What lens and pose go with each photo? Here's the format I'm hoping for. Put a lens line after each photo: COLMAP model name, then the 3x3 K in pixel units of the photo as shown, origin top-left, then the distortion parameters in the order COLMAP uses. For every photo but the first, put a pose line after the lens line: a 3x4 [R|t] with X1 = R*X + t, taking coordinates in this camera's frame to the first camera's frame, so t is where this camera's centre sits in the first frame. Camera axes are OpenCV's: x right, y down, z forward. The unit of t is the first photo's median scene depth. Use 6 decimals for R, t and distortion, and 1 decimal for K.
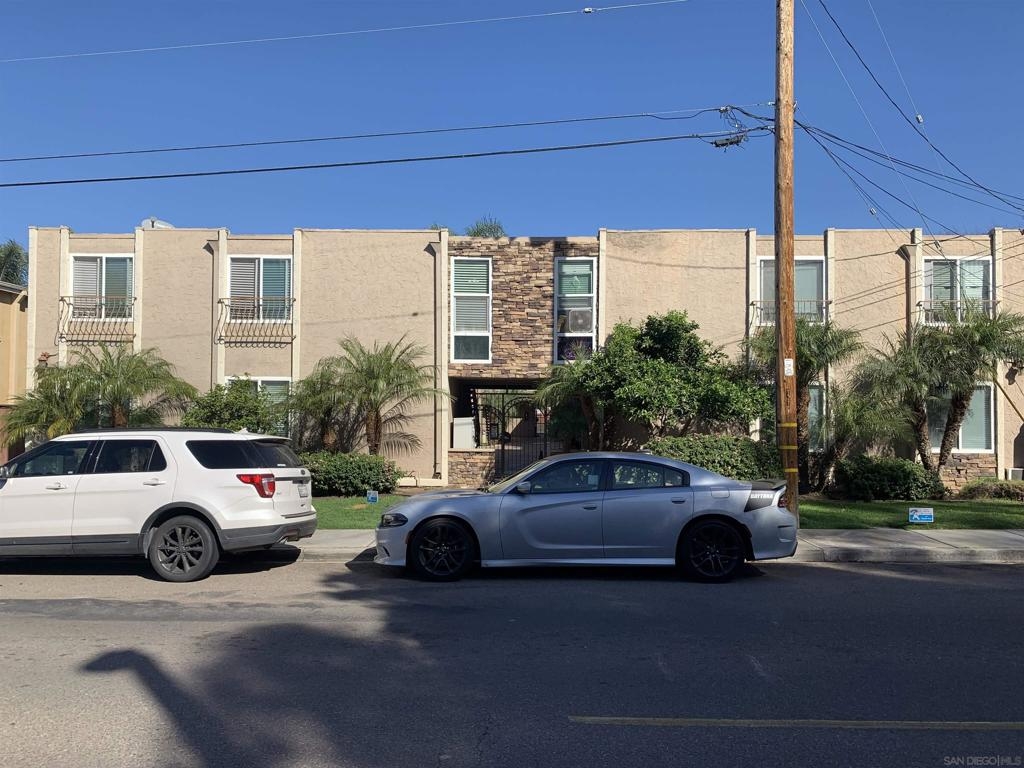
lens RADIAL K [[781.3, 0, 490.3], [0, 781.3, 414.8], [0, 0, 1]] dist [0.055056, -0.060830]
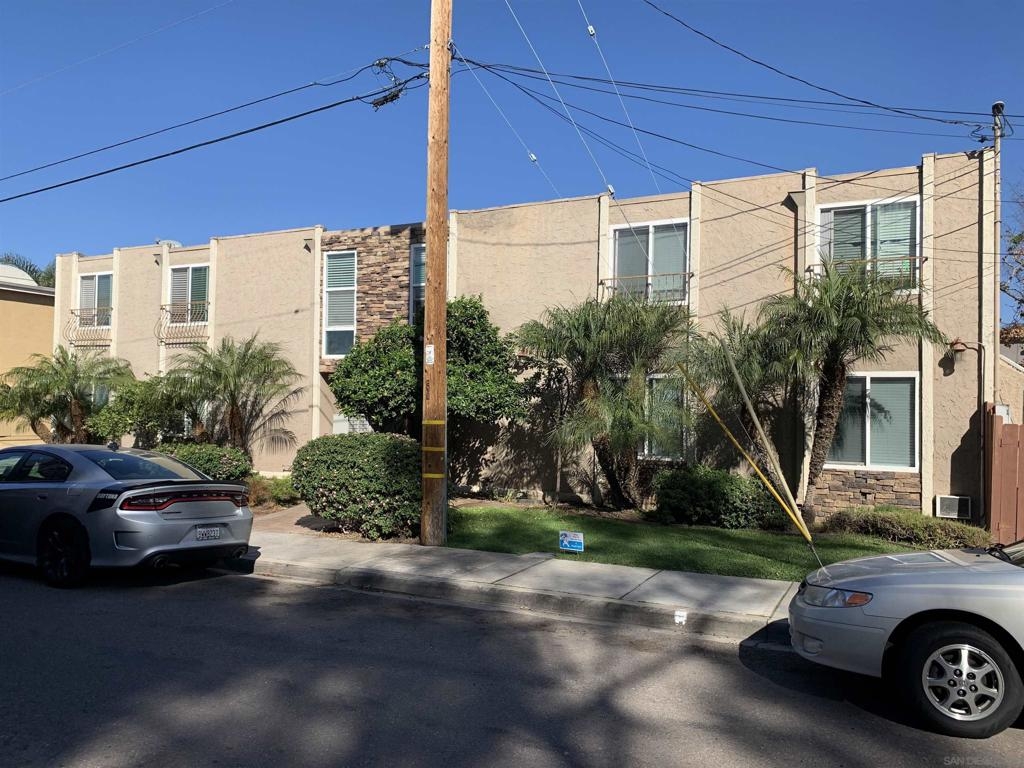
lens RADIAL K [[781.3, 0, 521.0], [0, 781.3, 395.1], [0, 0, 1]] dist [0.055056, -0.060830]
pose [[0.905010, 0.001337, -0.425387, 0.604417], [-0.015632, 0.999424, -0.030116, 0.006182], [0.425102, 0.033905, 0.904510, 0.208386]]
